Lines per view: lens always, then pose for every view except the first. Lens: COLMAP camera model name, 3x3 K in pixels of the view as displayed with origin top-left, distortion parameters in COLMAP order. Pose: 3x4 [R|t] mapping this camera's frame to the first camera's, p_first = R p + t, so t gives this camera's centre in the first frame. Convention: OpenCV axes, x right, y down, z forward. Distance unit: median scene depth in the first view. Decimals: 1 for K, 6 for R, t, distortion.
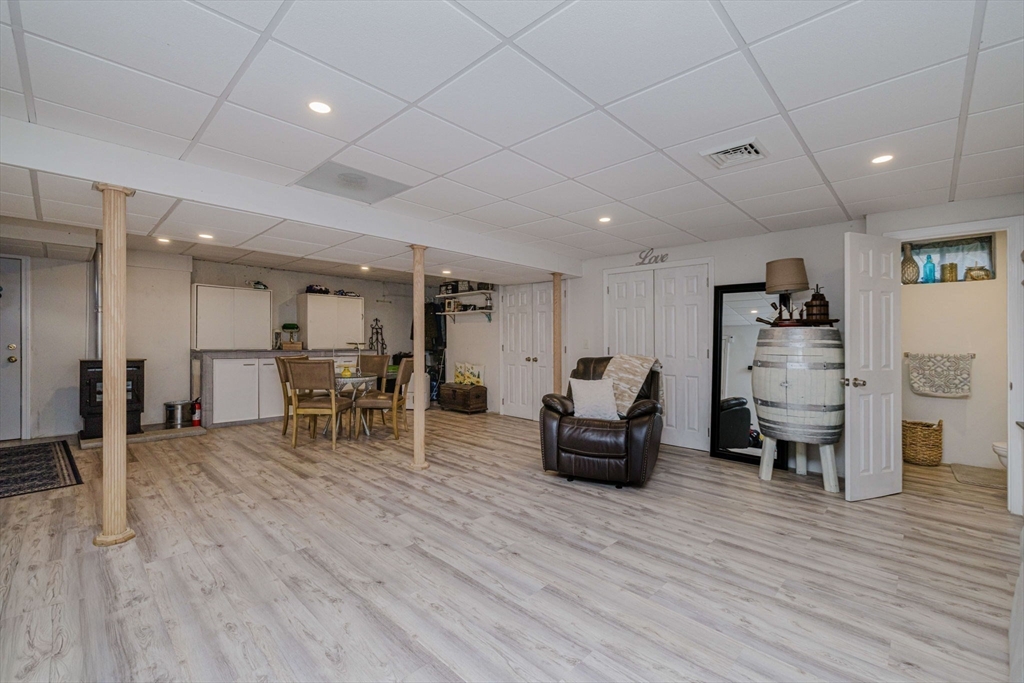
lens RADIAL K [[431.8, 0, 509.2], [0, 431.8, 332.7], [0, 0, 1]] dist [0.001920, 0.000370]
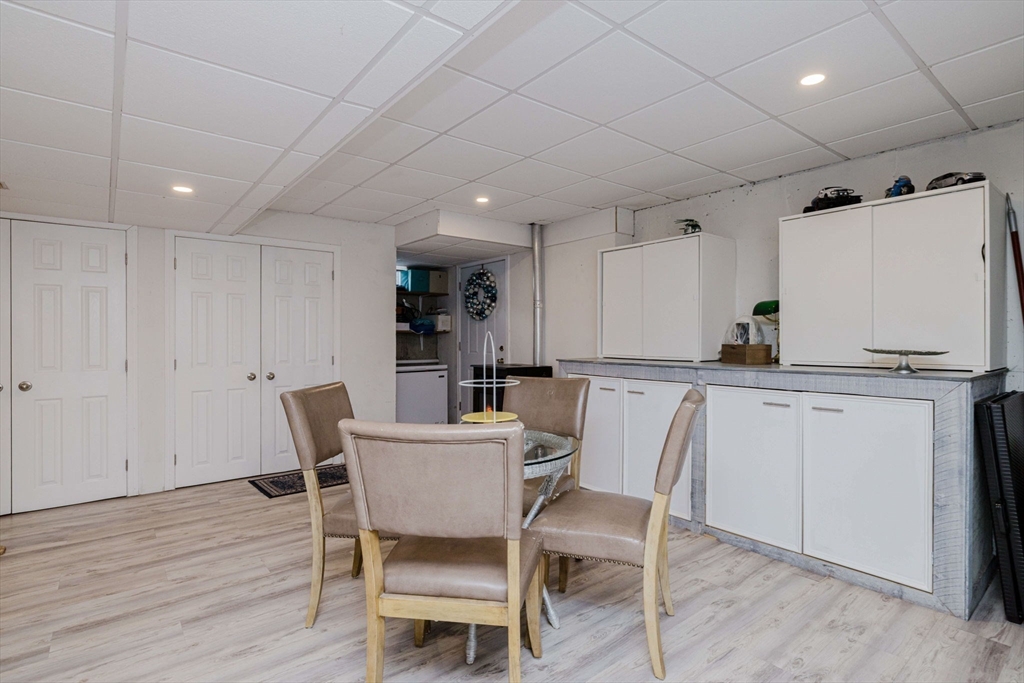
lens RADIAL K [[512.6, 0, 512.0], [0, 512.6, 341.5], [0, 0, 1]] dist [0.002476, -0.000107]
pose [[-0.125912, -0.001192, -0.992041, 0.026284], [0.018834, 0.999816, -0.003591, 0.029927], [0.991863, -0.019136, -0.125867, 1.583073]]
